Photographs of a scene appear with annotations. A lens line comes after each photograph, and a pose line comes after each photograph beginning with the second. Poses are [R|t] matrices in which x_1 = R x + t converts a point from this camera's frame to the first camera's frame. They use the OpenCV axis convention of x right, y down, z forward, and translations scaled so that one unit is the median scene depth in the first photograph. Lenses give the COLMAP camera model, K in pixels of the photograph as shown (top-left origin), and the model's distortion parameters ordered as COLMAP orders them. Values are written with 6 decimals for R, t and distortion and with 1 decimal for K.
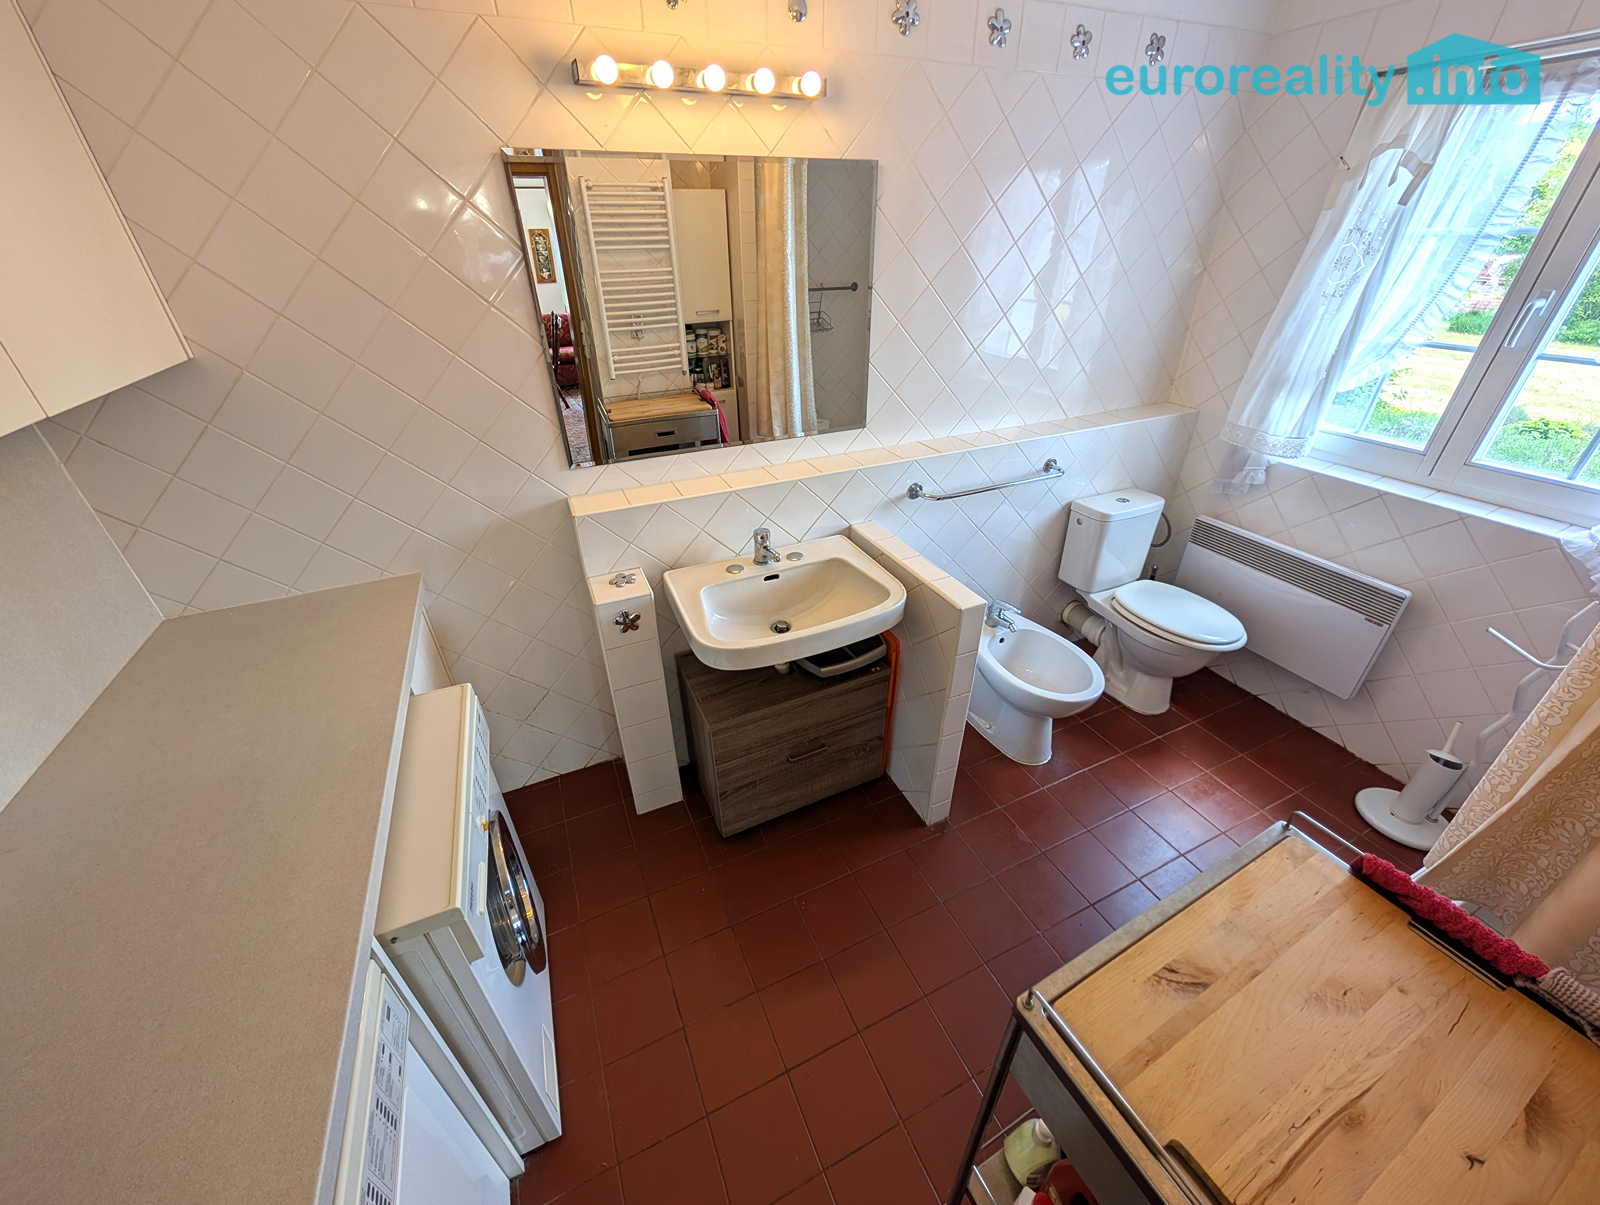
lens RADIAL K [[608.3, 0, 801.4], [0, 608.3, 606.4], [0, 0, 1]] dist [0.000839, -0.000060]
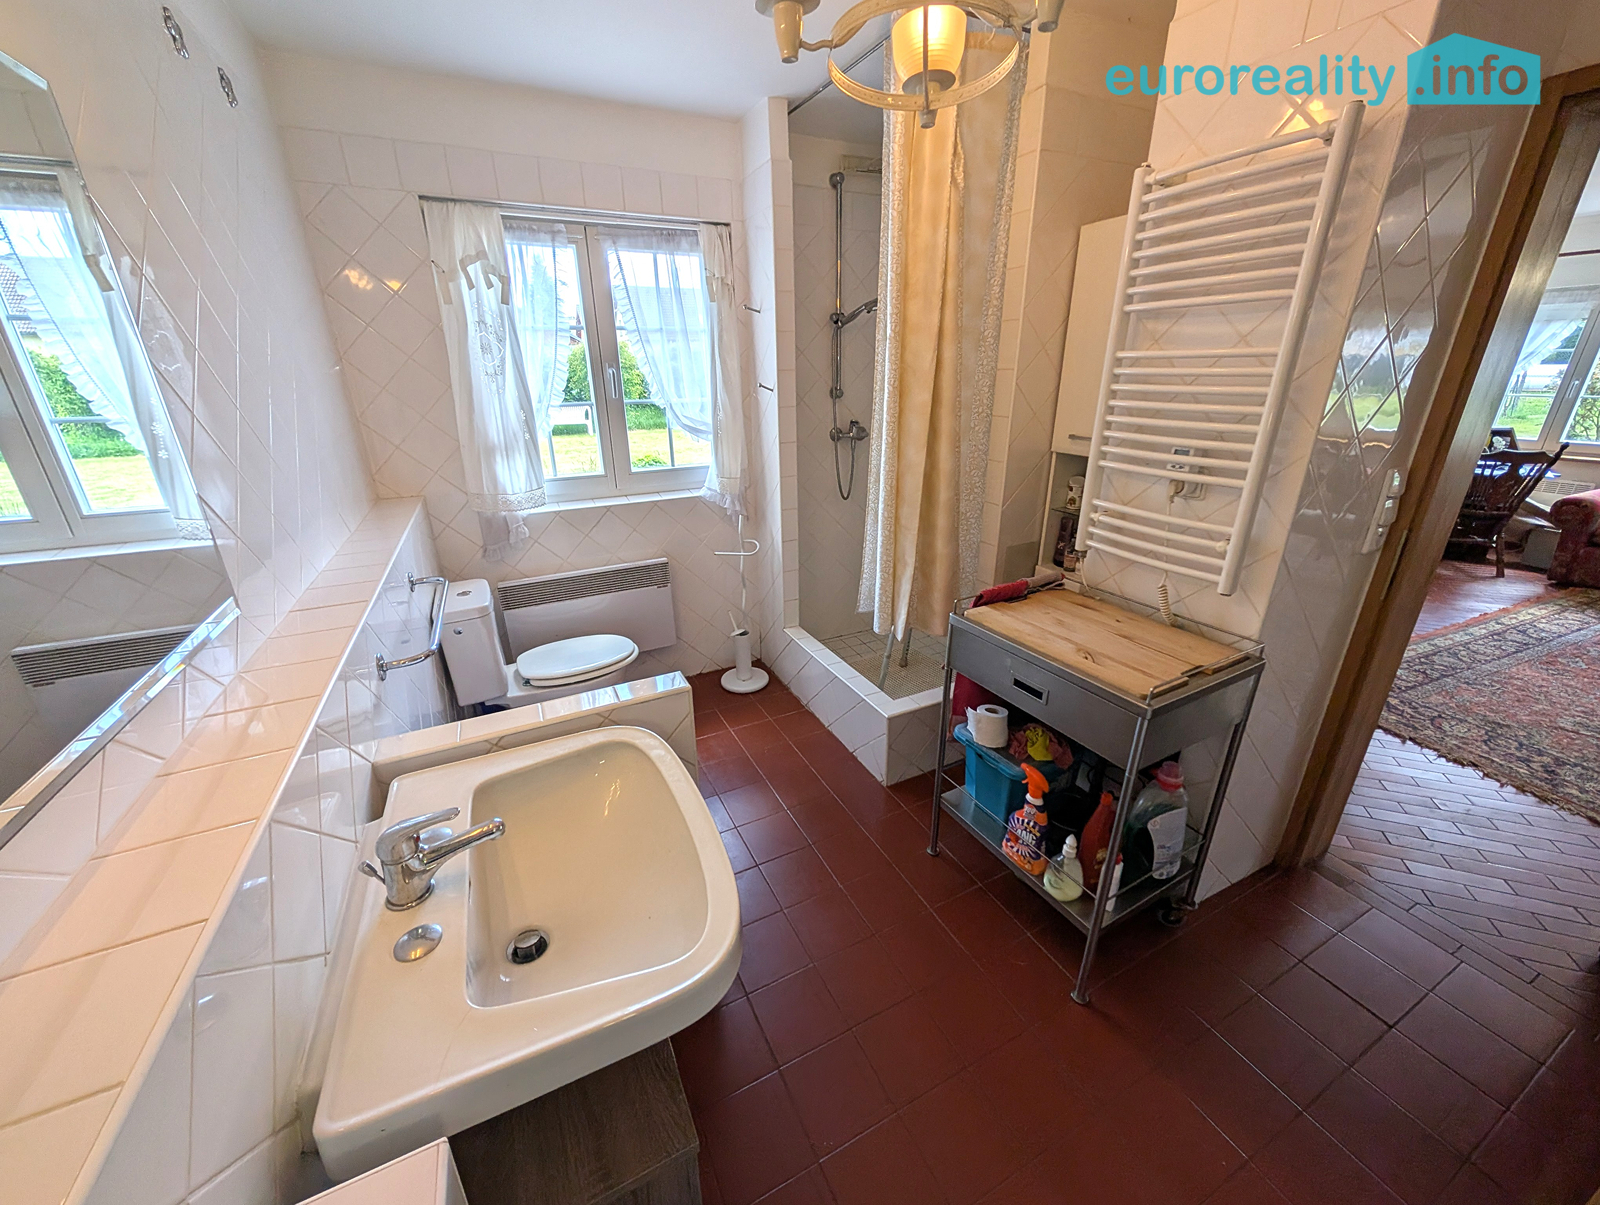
lens RADIAL K [[608.3, 0, 799.3], [0, 608.3, 599.4], [0, 0, 1]] dist [0.000839, -0.000060]
pose [[-0.033136, -0.345262, 0.937921, -0.406633], [0.537105, 0.785258, 0.308040, -0.222909], [-0.842864, 0.513969, 0.159422, 0.558144]]
